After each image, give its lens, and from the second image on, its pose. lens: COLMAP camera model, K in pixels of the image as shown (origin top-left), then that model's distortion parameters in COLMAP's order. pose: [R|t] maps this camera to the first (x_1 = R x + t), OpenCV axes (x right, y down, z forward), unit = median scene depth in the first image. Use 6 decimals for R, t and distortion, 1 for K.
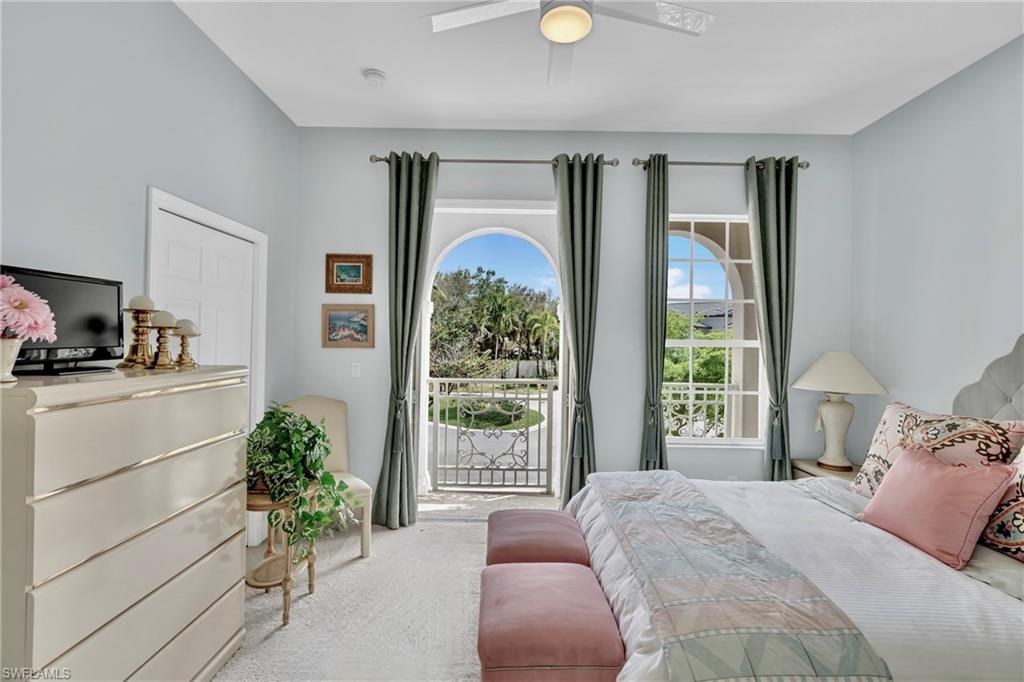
lens RADIAL K [[470.1, 0, 514.3], [0, 470.1, 339.5], [0, 0, 1]] dist [0.004407, 0.001496]
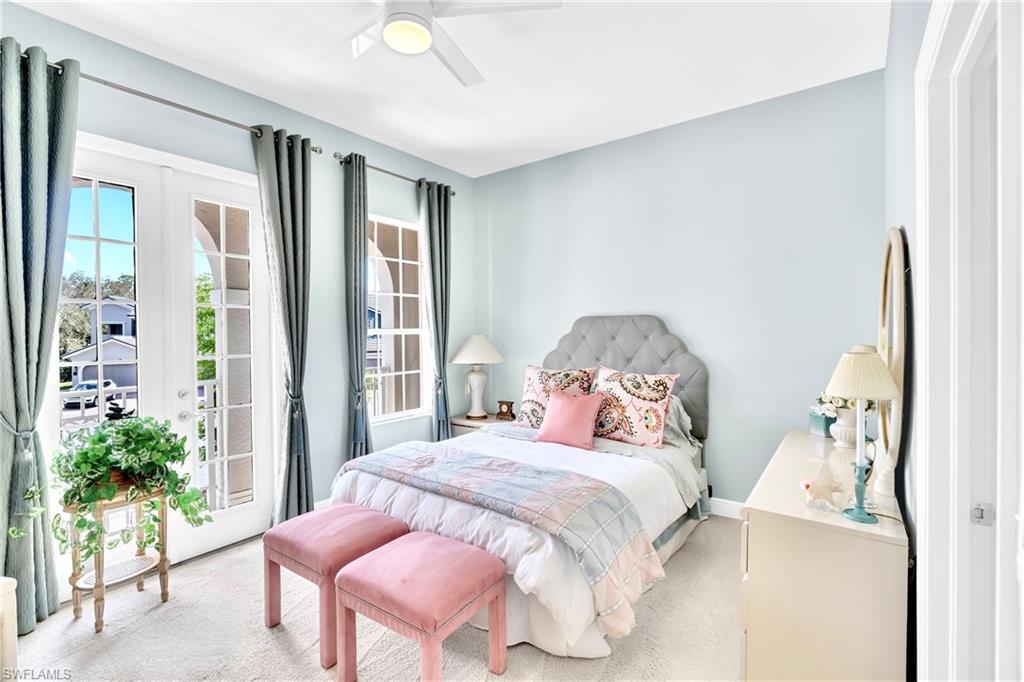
lens RADIAL K [[470.1, 0, 511.1], [0, 470.1, 336.5], [0, 0, 1]] dist [0.004407, 0.001496]
pose [[0.598116, -0.036457, 0.800580, -0.365842], [0.020453, 0.999334, 0.030227, -0.008332], [-0.801149, -0.001705, 0.598463, 0.090068]]
